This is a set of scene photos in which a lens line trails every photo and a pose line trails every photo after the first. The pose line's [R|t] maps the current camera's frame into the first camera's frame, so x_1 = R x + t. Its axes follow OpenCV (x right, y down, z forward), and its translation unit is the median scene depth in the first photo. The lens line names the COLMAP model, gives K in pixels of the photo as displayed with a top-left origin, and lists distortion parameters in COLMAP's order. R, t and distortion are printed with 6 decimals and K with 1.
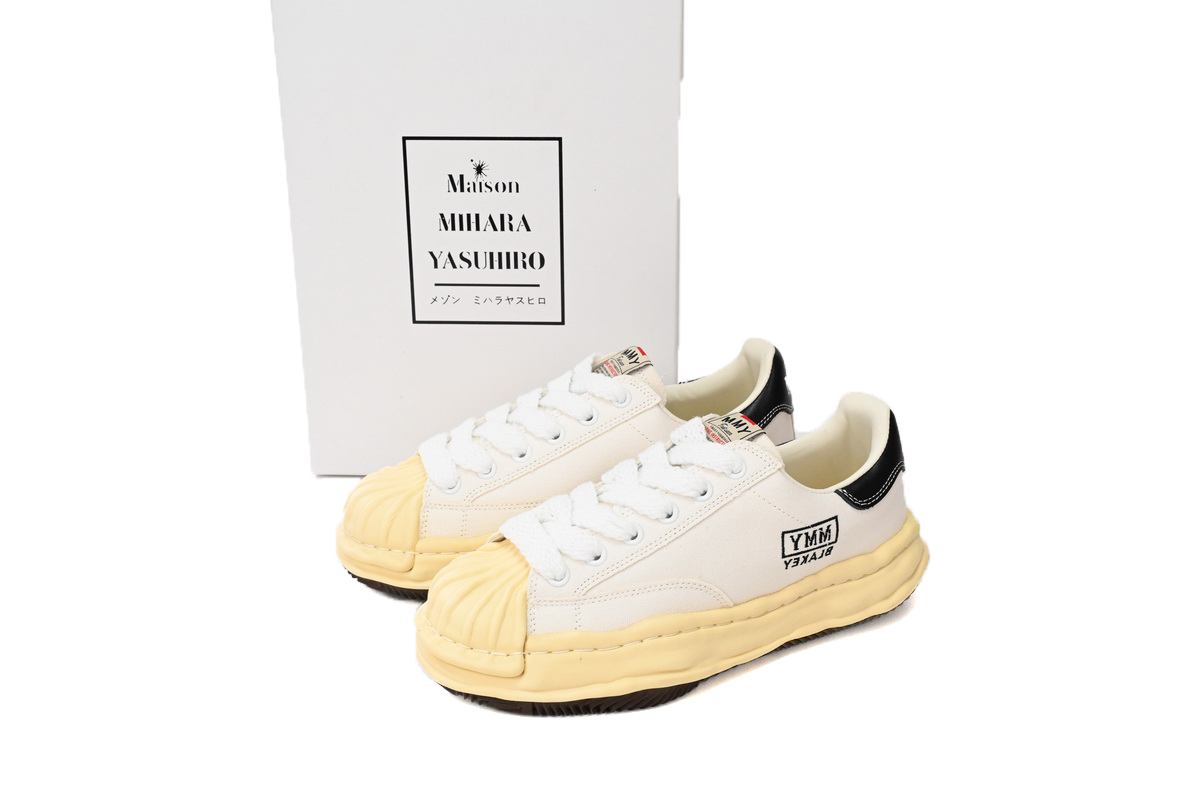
lens RADIAL K [[1331.3, 0, 600.0], [0, 1331.3, 400.0], [0, 0, 1]] dist [0.010102, 0.002284]
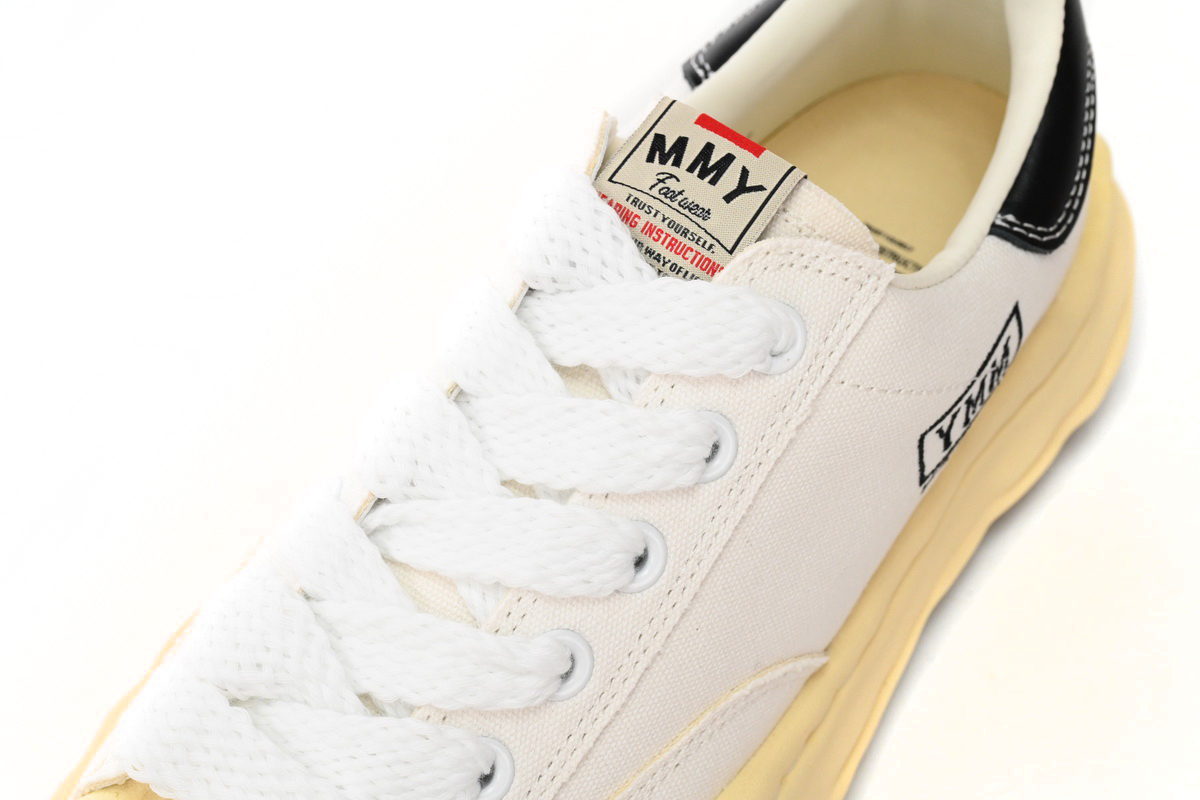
lens RADIAL K [[2195.2, 0, 601.4], [0, 2195.2, 397.6], [0, 0, 1]] dist [0.012241, 0.007869]
pose [[0.884460, -0.391883, 0.253296, -0.073508], [0.203876, 0.812829, 0.545659, -0.231560], [-0.419720, -0.430972, 0.798810, 0.587966]]
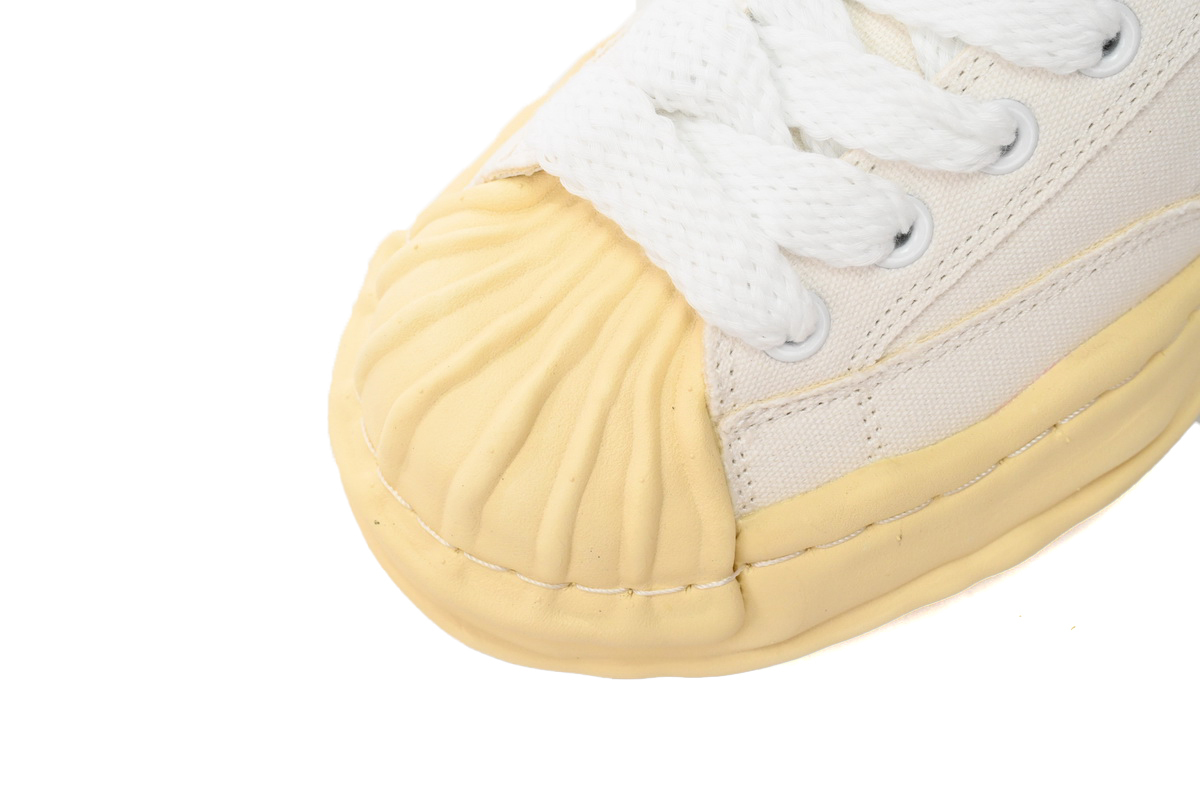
lens RADIAL K [[2195.2, 0, 601.4], [0, 2195.2, 397.6], [0, 0, 1]] dist [0.012241, 0.007869]
pose [[0.966483, -0.241205, 0.087922, -0.119565], [0.124076, 0.738667, 0.662553, -0.193886], [-0.224756, -0.629437, 0.743837, 0.596121]]
